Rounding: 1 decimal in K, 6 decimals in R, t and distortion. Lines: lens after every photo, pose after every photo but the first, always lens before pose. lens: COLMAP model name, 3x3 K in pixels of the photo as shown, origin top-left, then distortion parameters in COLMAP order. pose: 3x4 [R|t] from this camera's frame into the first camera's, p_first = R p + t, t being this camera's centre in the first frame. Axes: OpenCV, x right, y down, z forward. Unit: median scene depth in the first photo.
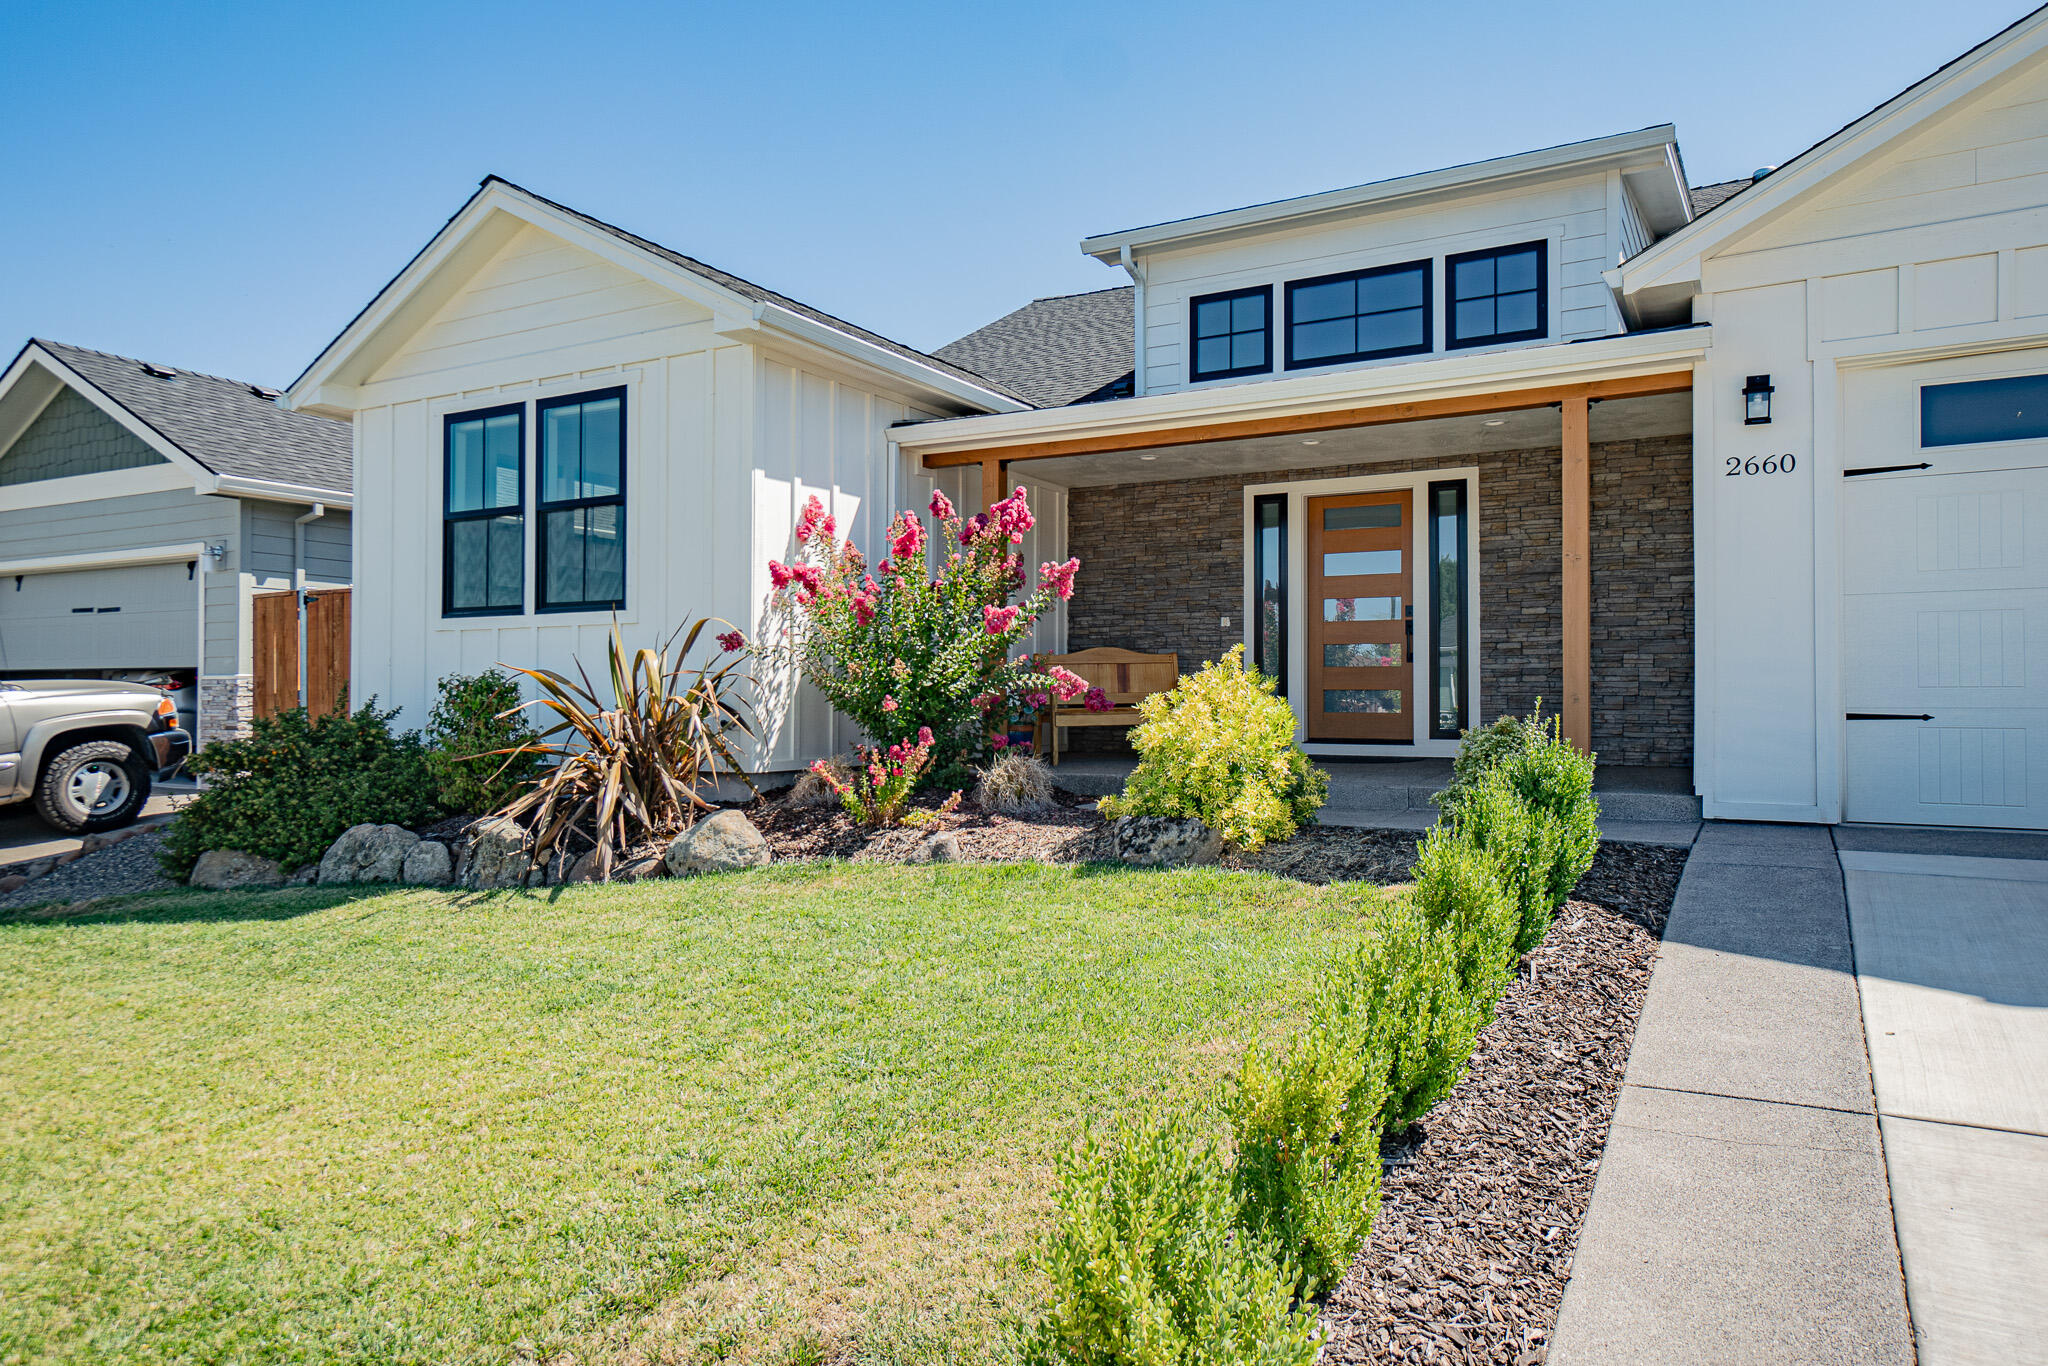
lens RADIAL K [[1323.7, 0, 1020.3], [0, 1323.7, 686.1], [0, 0, 1]] dist [-0.001181, -0.000640]
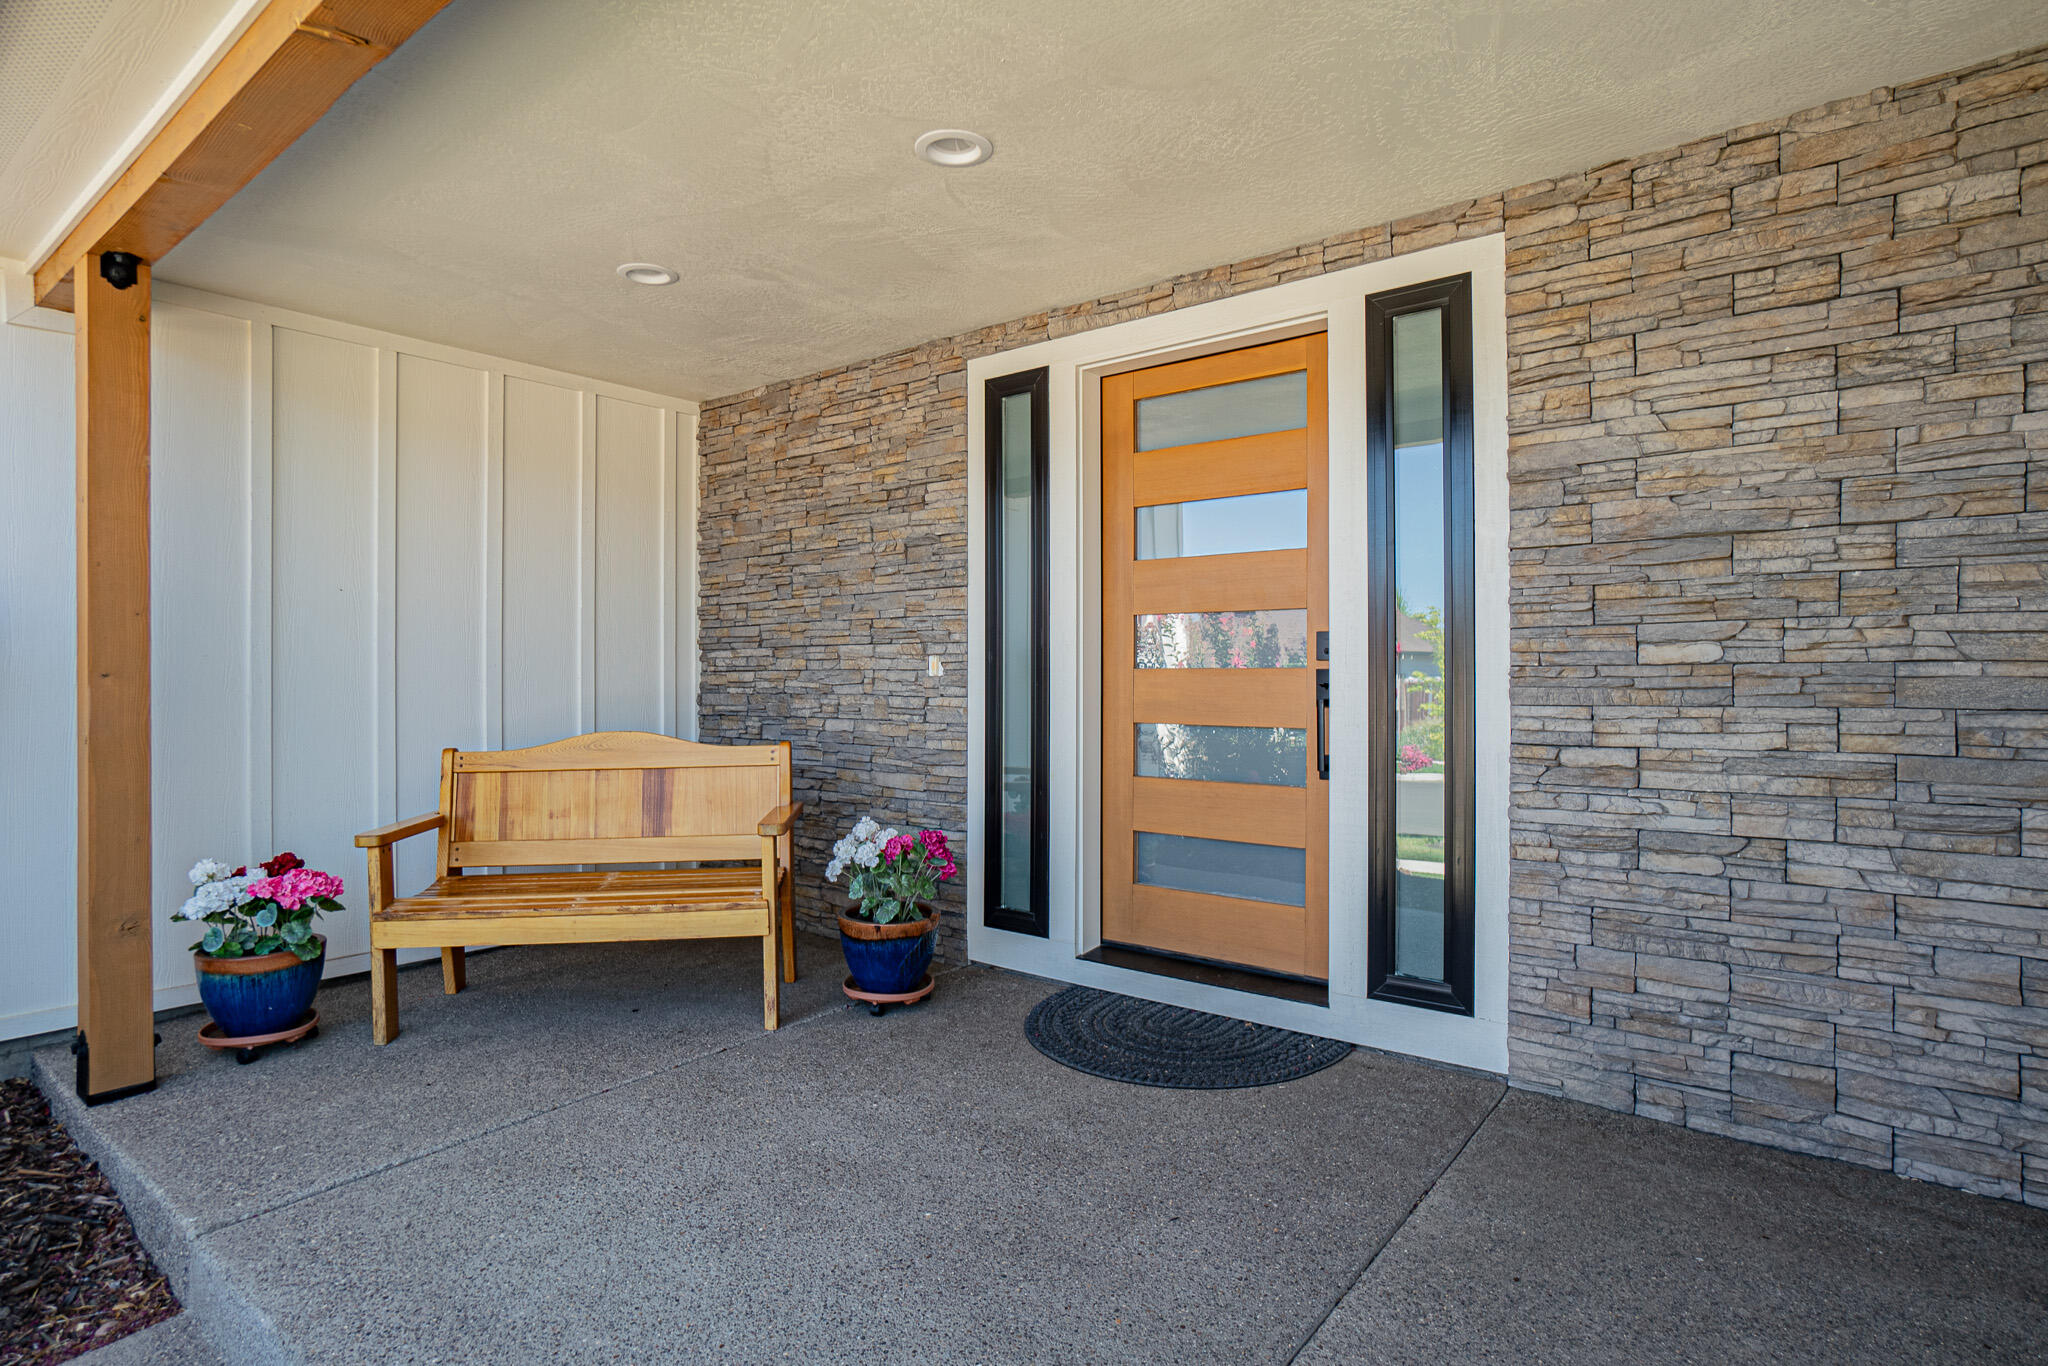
lens RADIAL K [[1061.2, 0, 1028.5], [0, 1061.2, 676.7], [0, 0, 1]] dist [-0.045642, 0.022547]
pose [[0.988196, -0.000645, -0.153196, 0.264325], [0.001954, 0.999963, 0.008389, -0.052389], [0.153185, -0.008589, 0.988160, 0.707510]]
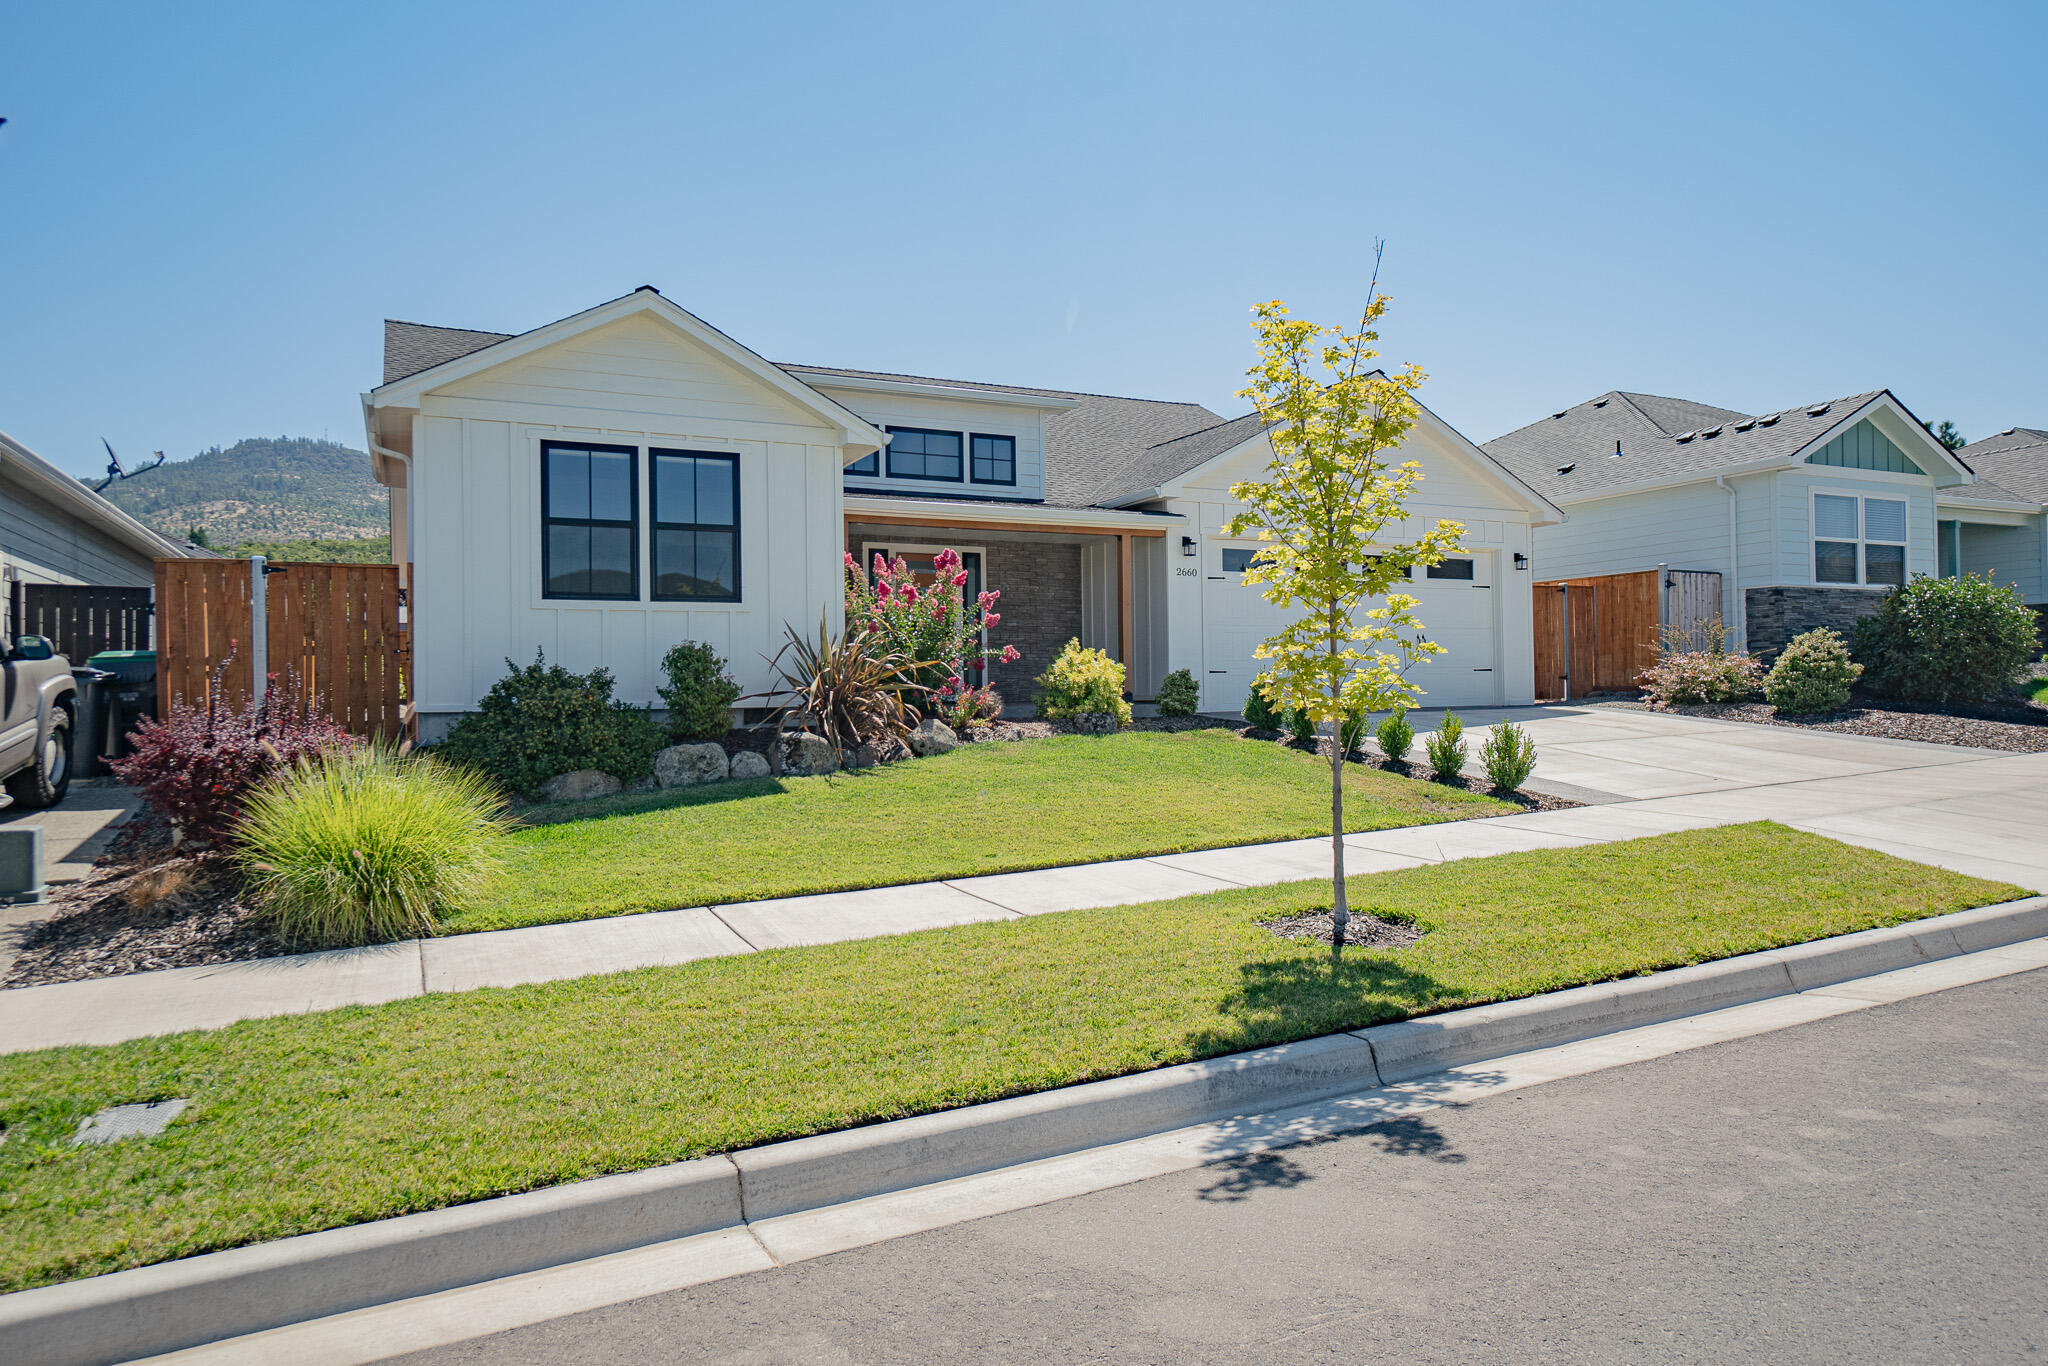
lens RADIAL K [[1265.7, 0, 1023.8], [0, 1265.7, 681.4], [0, 0, 1]] dist [-0.015531, 0.019444]
pose [[0.558047, -0.000357, 0.829809, -1.129198], [0.003631, 0.999991, -0.002012, 0.030695], [-0.829801, 0.004136, 0.558044, -0.060256]]
